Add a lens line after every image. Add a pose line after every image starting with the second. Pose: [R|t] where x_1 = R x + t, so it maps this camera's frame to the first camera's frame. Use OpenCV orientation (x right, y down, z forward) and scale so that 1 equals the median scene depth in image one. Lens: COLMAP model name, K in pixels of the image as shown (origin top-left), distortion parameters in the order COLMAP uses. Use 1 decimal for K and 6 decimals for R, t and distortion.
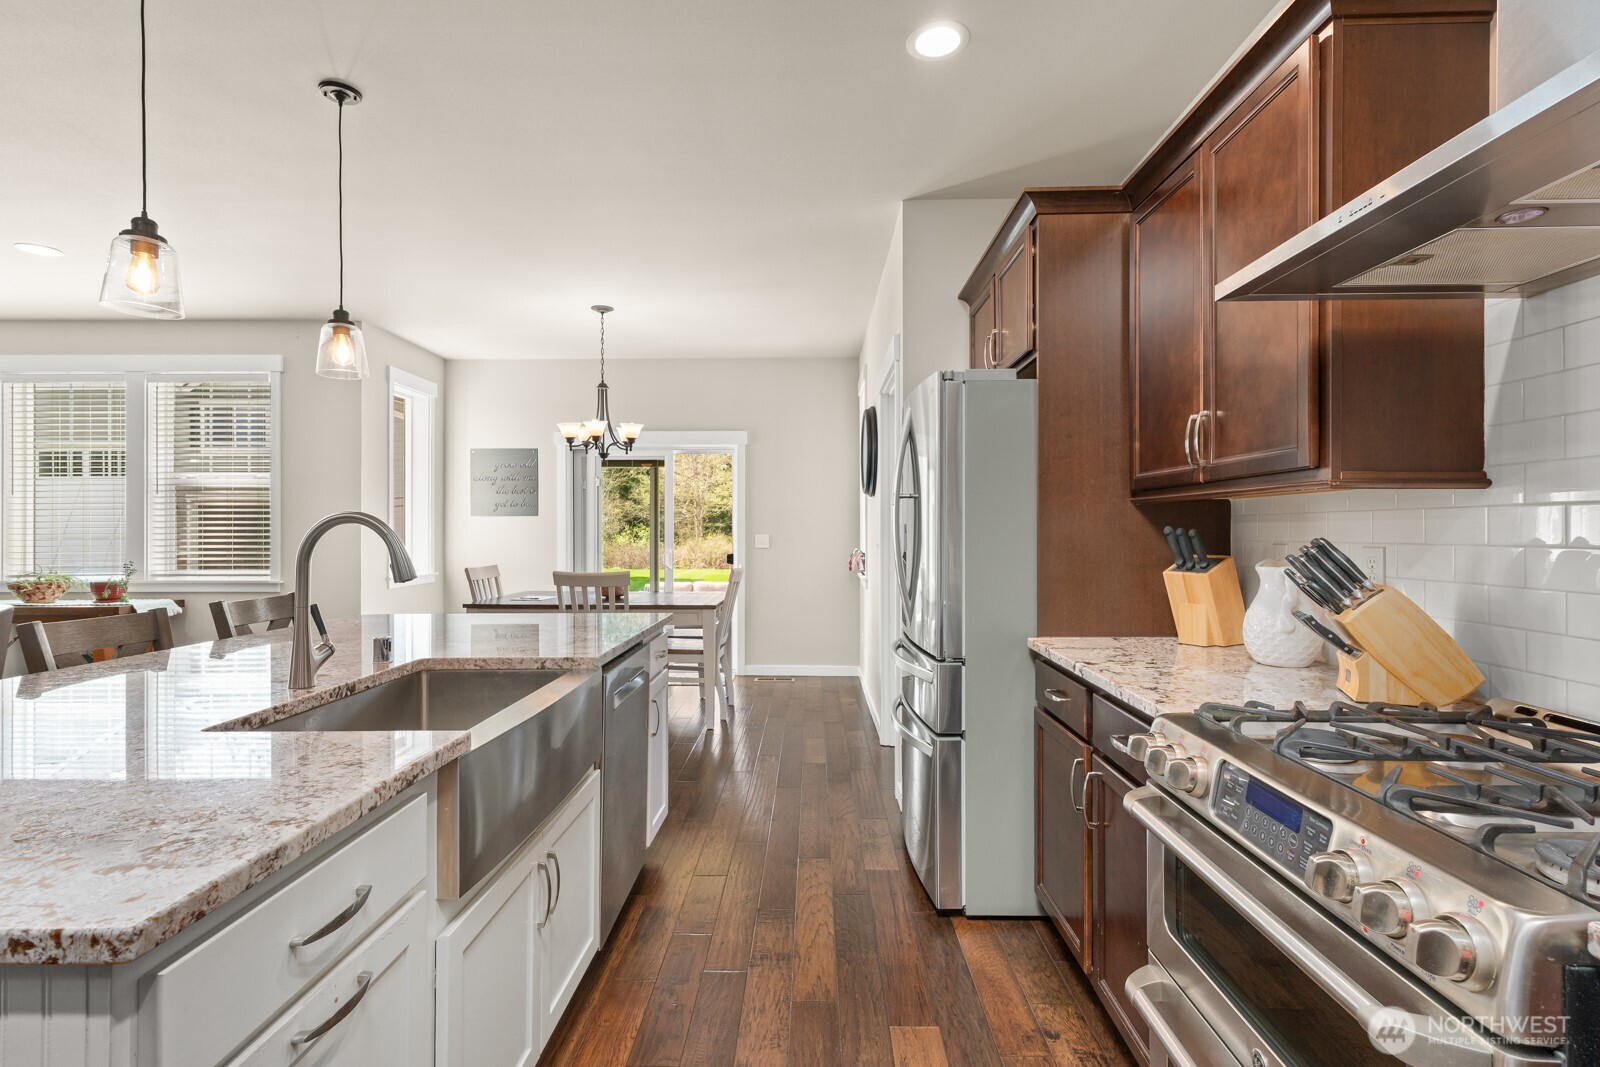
lens RADIAL K [[764.0, 0, 802.9], [0, 764.0, 533.8], [0, 0, 1]] dist [0.005536, -0.000029]
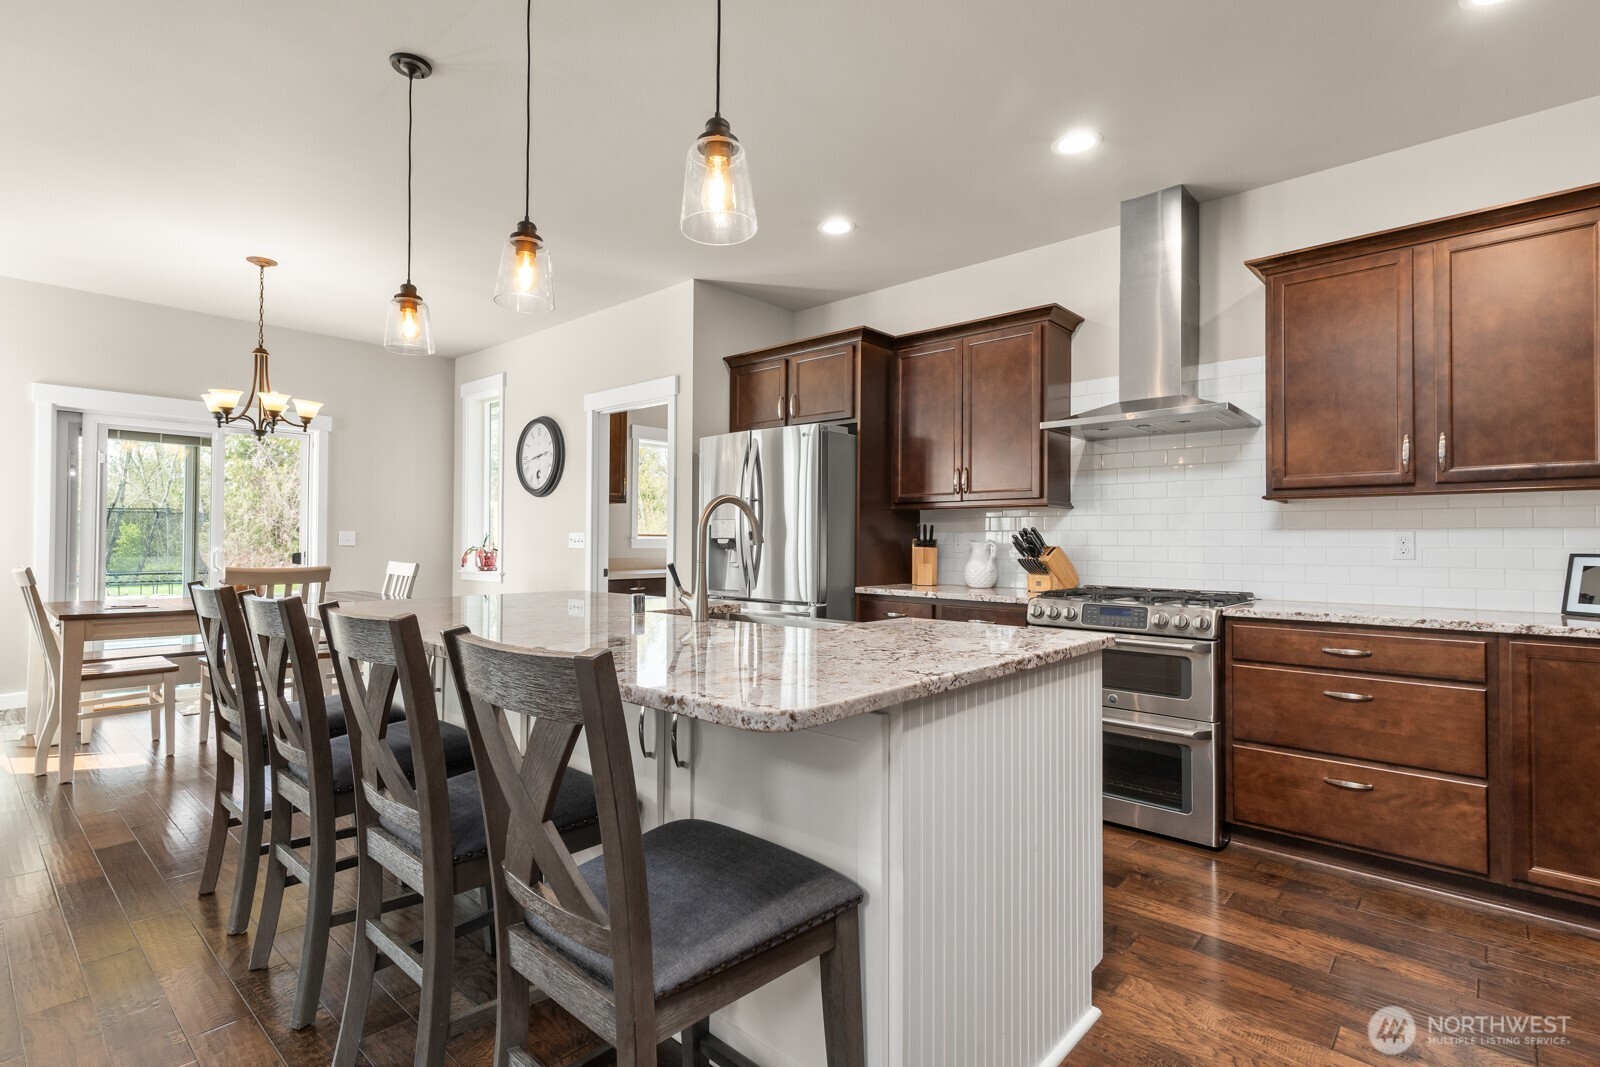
lens RADIAL K [[764.0, 0, 792.8], [0, 764.0, 533.6], [0, 0, 1]] dist [0.005536, -0.000029]
pose [[0.662225, 0.015751, 0.749140, -0.912738], [-0.004296, 0.999842, -0.017225, 0.040316], [-0.749293, 0.008188, 0.662188, -0.019311]]
